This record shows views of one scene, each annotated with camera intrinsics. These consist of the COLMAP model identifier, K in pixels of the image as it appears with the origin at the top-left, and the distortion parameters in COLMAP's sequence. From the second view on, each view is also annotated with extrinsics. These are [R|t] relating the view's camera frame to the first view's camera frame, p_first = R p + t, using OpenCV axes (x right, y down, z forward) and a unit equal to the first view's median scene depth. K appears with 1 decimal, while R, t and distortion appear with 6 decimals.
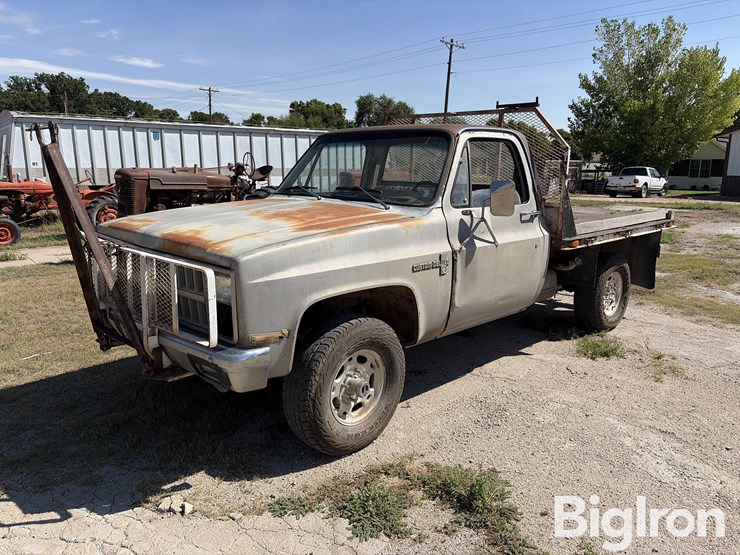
lens RADIAL K [[558.9, 0, 375.1], [0, 558.9, 279.9], [0, 0, 1]] dist [0.050205, -0.060374]
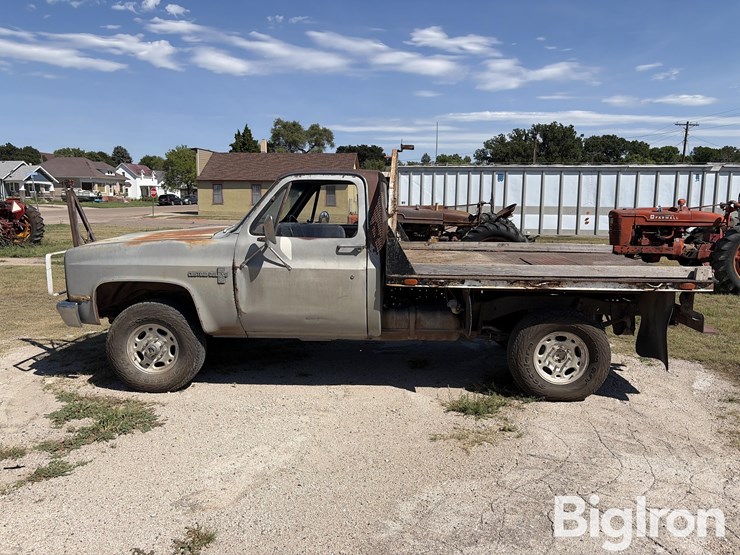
lens RADIAL K [[558.9, 0, 375.1], [0, 558.9, 279.9], [0, 0, 1]] dist [0.050205, -0.060374]
pose [[0.678490, 0.107472, -0.726705, 0.966183], [-0.155919, 0.987770, 0.000507, -0.054773], [0.717872, 0.112963, 0.686949, 0.256718]]
